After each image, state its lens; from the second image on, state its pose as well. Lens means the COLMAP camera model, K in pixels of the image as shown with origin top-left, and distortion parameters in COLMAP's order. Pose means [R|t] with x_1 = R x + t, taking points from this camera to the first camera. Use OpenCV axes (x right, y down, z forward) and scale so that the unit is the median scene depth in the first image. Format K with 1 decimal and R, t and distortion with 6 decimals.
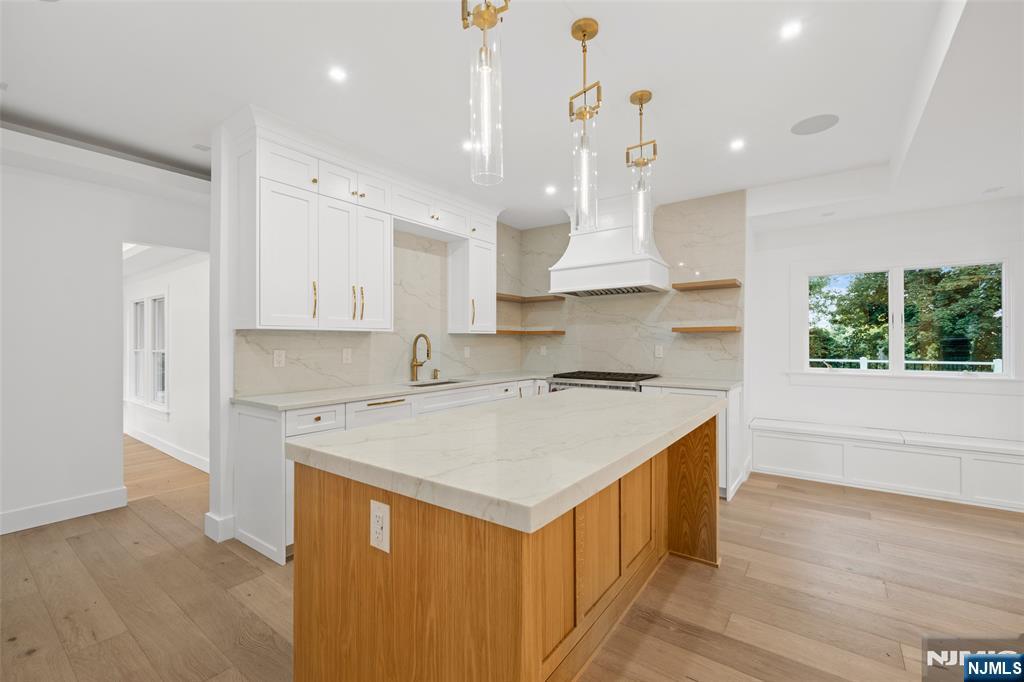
lens RADIAL K [[429.5, 0, 514.2], [0, 429.5, 340.2], [0, 0, 1]] dist [-0.002508, 0.001041]
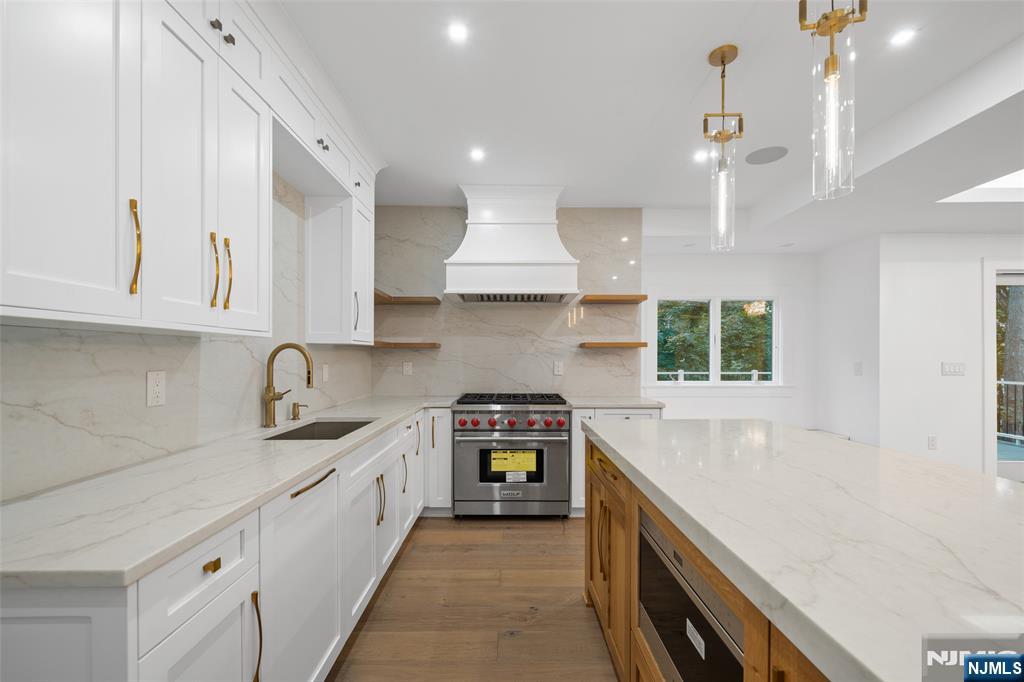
lens RADIAL K [[429.5, 0, 514.3], [0, 429.5, 357.1], [0, 0, 1]] dist [-0.002508, 0.001041]
pose [[0.800594, 0.001457, 0.599205, -0.293221], [-0.003276, 0.999993, 0.001945, 0.001499], [-0.599198, -0.003521, 0.800593, 0.340559]]
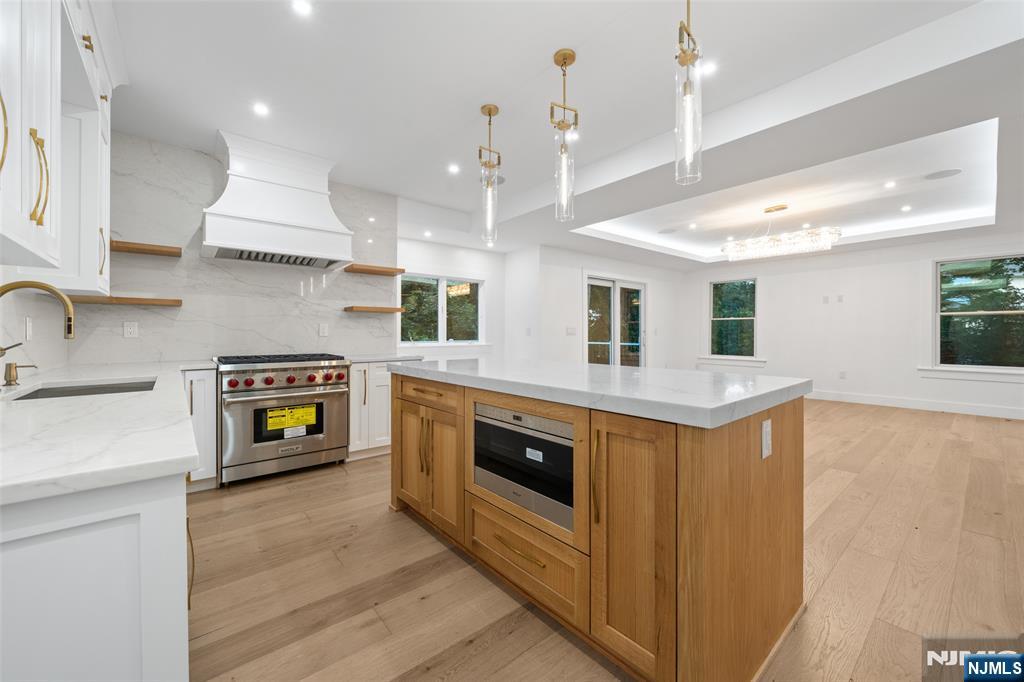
lens RADIAL K [[397.4, 0, 505.5], [0, 397.4, 333.8], [0, 0, 1]] dist [-0.003881, -0.000440]
pose [[0.241882, -0.001153, 0.970305, -0.450116], [-0.002181, 0.999996, 0.001732, 0.034085], [-0.970303, -0.002535, 0.241878, 0.398983]]
